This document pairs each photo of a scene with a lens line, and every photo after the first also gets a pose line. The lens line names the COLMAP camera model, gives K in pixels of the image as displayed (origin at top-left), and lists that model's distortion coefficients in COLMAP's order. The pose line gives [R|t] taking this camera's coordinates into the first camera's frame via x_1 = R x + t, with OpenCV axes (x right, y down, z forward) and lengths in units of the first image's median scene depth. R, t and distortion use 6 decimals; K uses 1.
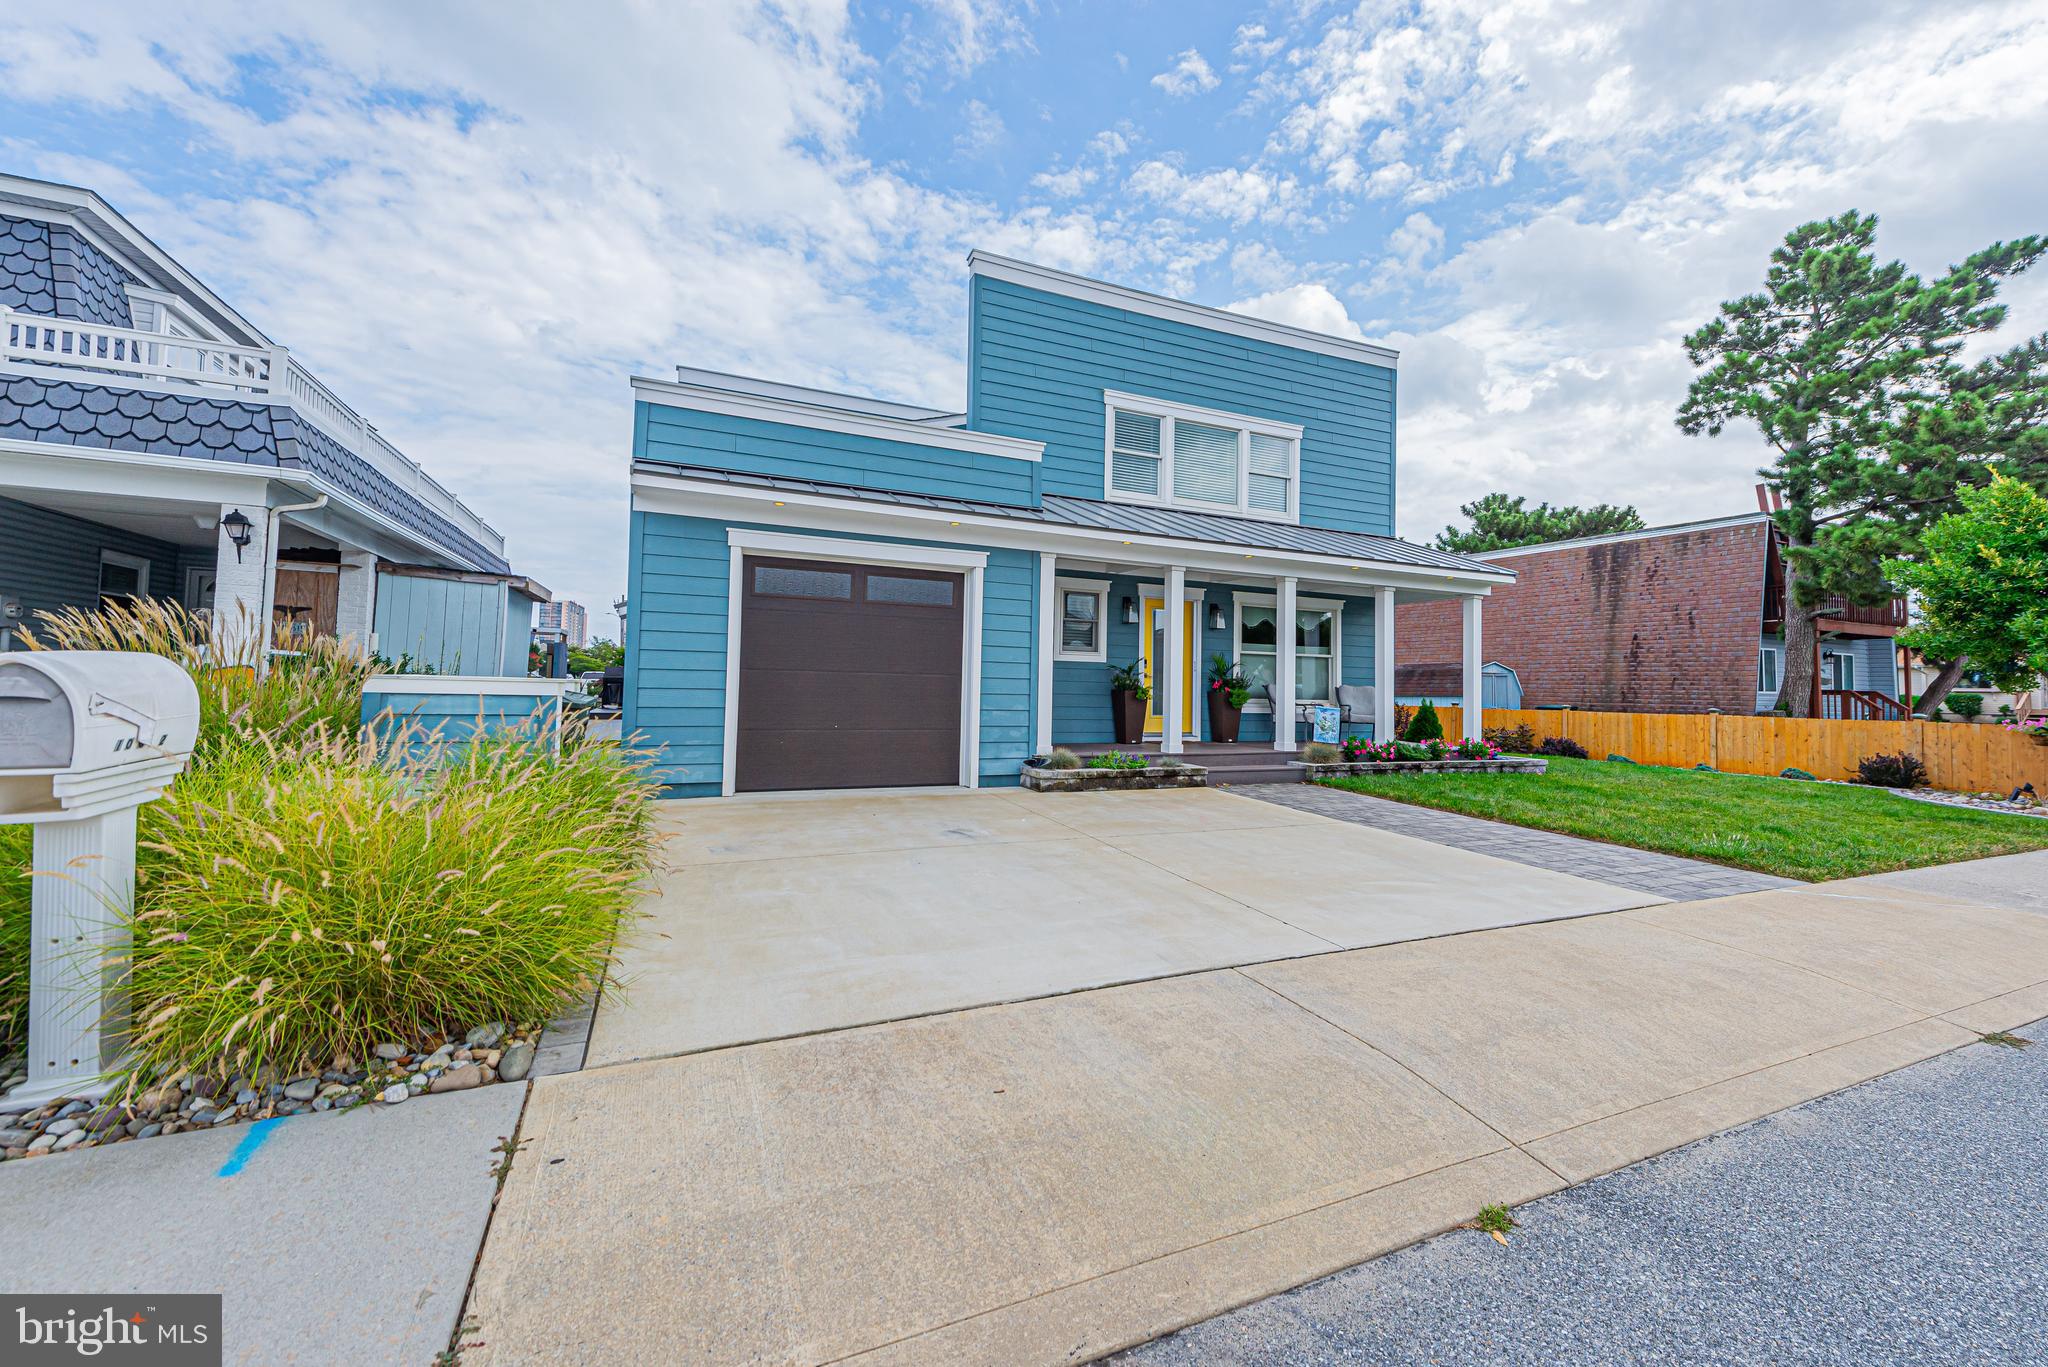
lens RADIAL K [[807.0, 0, 1036.3], [0, 807.0, 682.9], [0, 0, 1]] dist [0.013687, -0.003699]
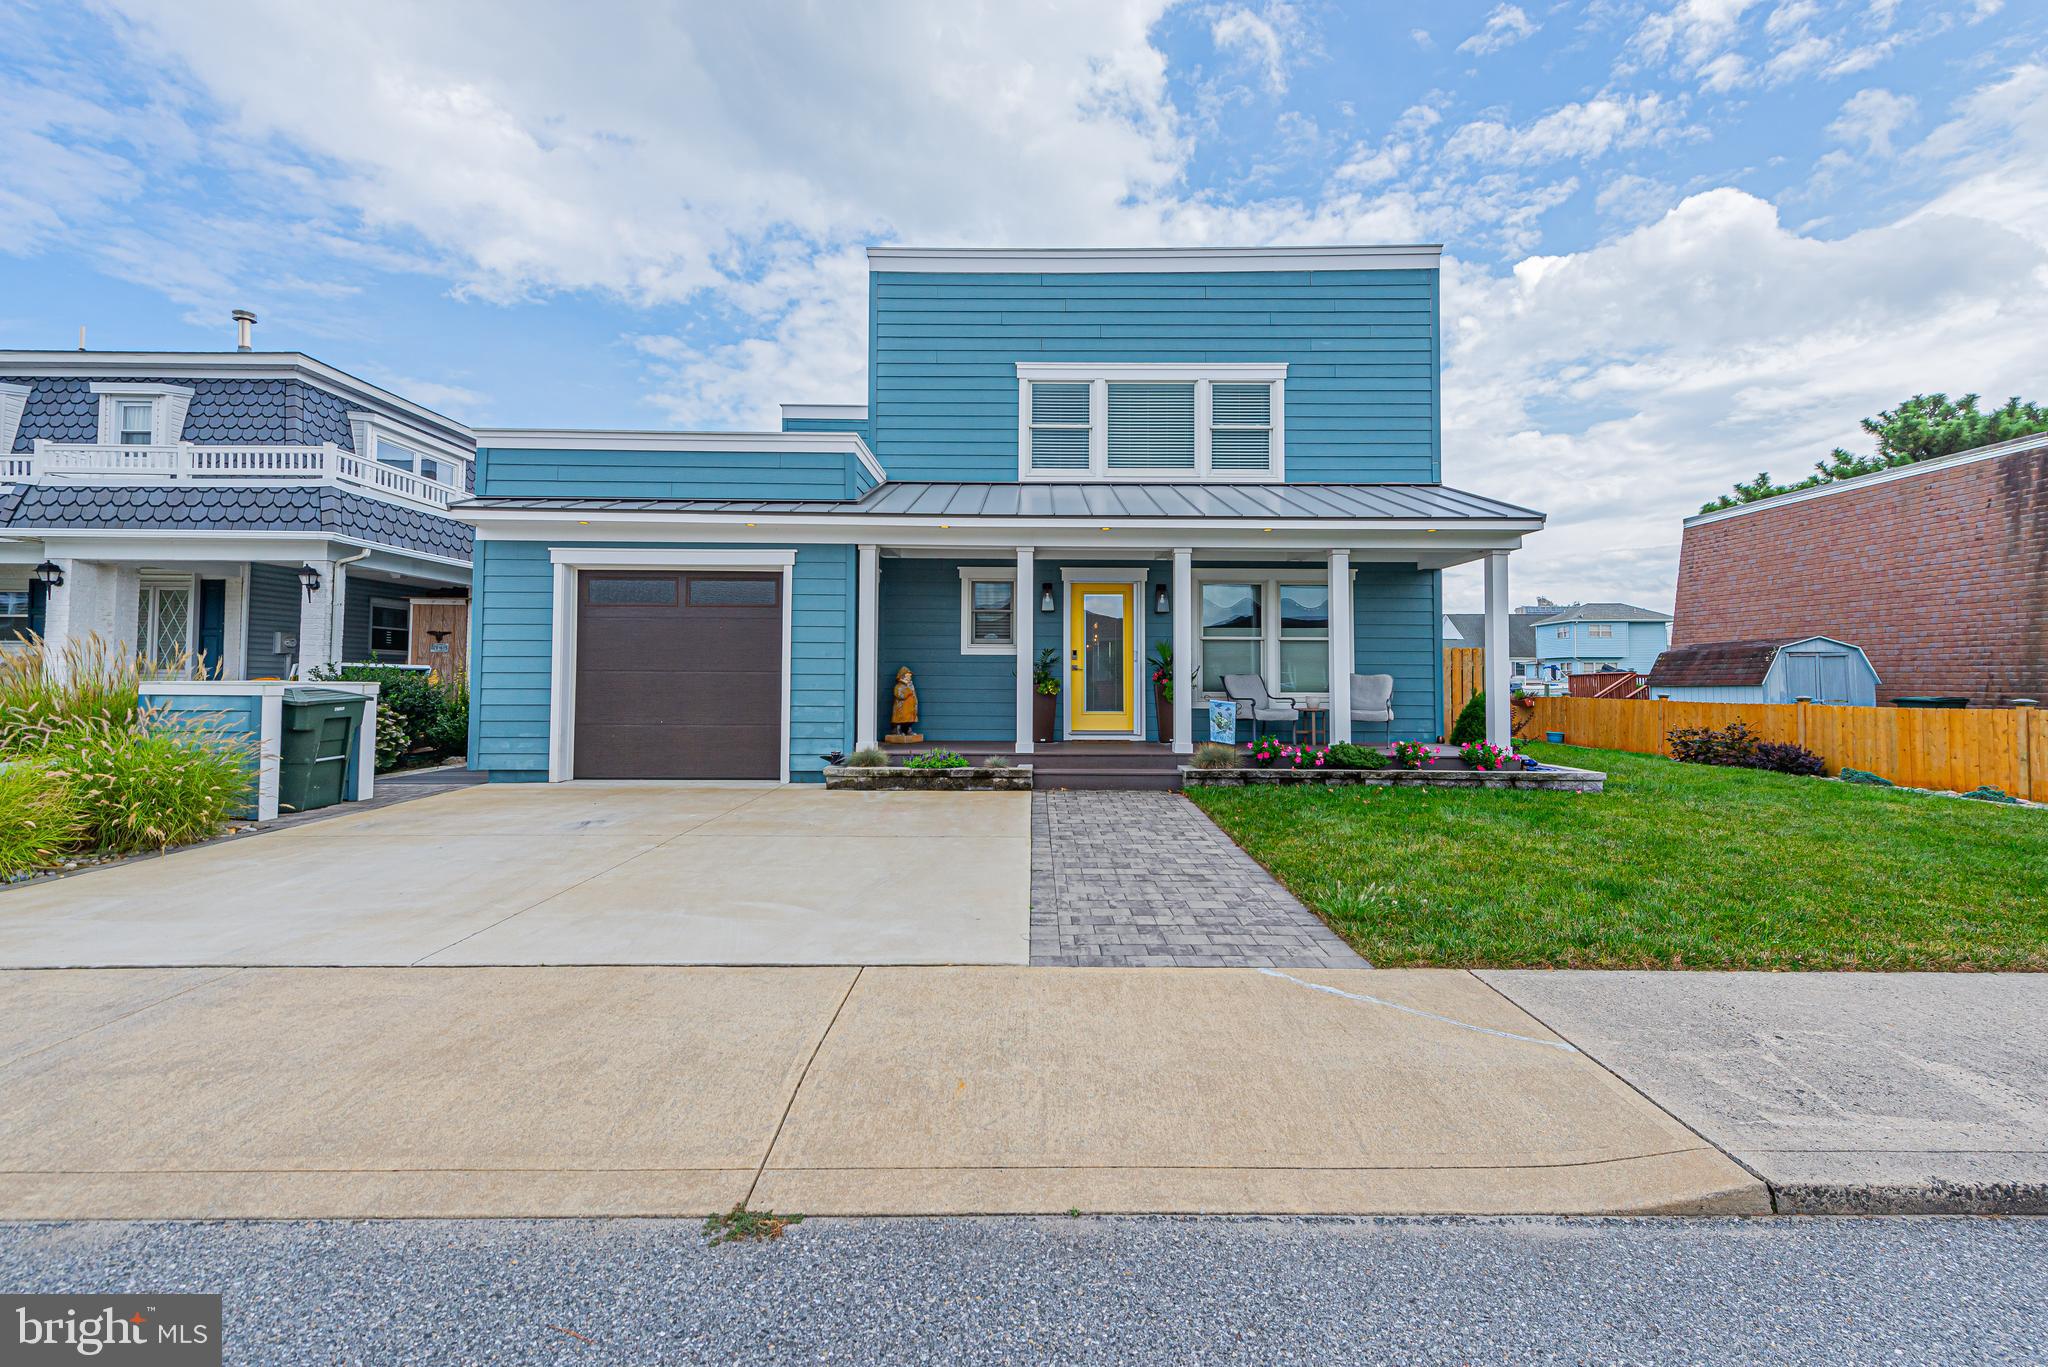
lens RADIAL K [[807.0, 0, 1035.6], [0, 807.0, 678.5], [0, 0, 1]] dist [0.013687, -0.003699]
pose [[0.915365, -0.018377, -0.402204, 0.513213], [0.017170, 0.999831, -0.006608, 0.009058], [0.402258, -0.000857, 0.915526, 0.163499]]
